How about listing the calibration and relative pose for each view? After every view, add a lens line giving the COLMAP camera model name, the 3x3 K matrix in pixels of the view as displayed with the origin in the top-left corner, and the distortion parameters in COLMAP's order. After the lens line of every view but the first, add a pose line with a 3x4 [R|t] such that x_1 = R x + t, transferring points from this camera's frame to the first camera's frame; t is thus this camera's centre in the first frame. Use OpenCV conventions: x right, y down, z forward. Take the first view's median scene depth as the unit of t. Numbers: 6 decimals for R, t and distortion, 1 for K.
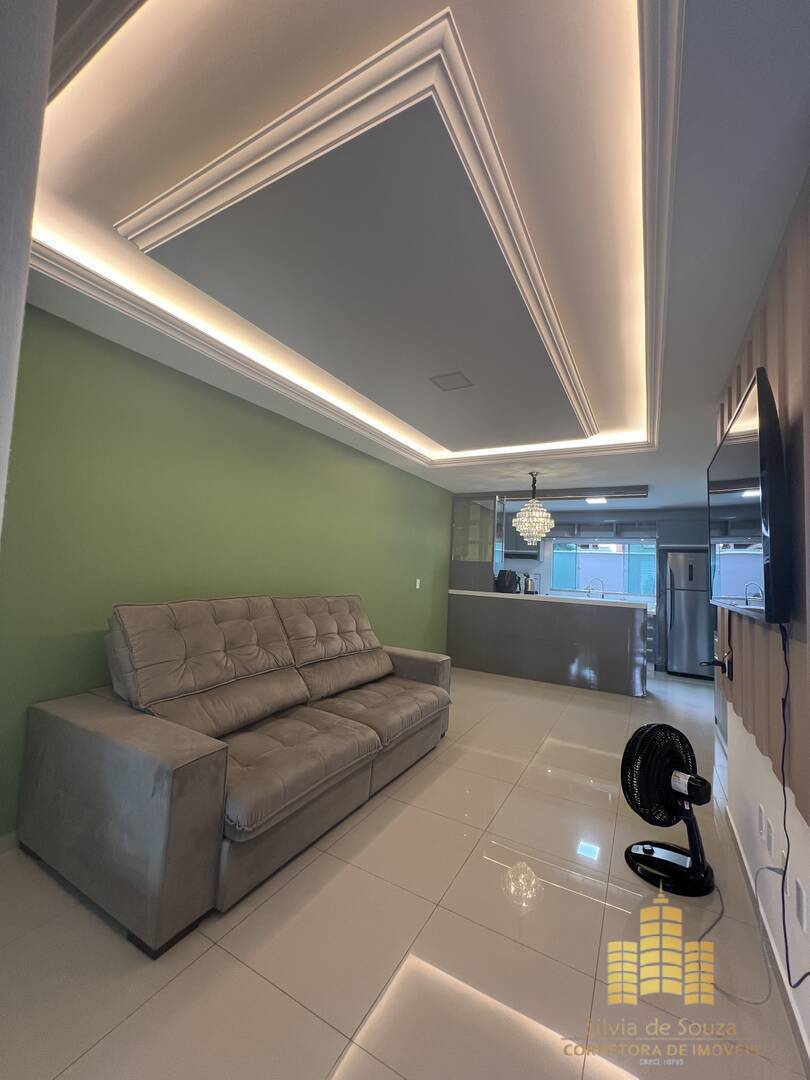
lens RADIAL K [[433.3, 0, 405.0], [0, 433.3, 540.0], [0, 0, 1]] dist [-0.004585, 0.000151]
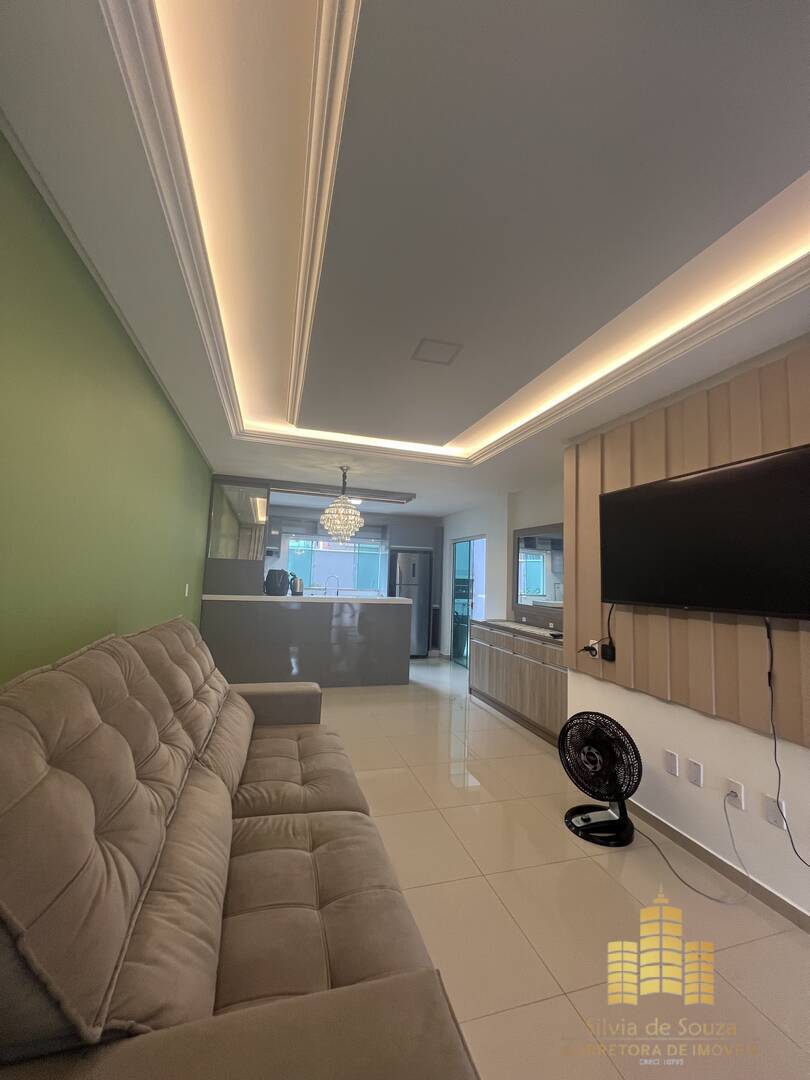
lens RADIAL K [[433.3, 0, 405.0], [0, 433.3, 540.0], [0, 0, 1]] dist [-0.004585, 0.000151]
pose [[0.695411, 0.037041, 0.717657, -0.279874], [-0.049137, 0.998784, -0.003938, -0.001172], [-0.716930, -0.032525, 0.696386, 0.247694]]
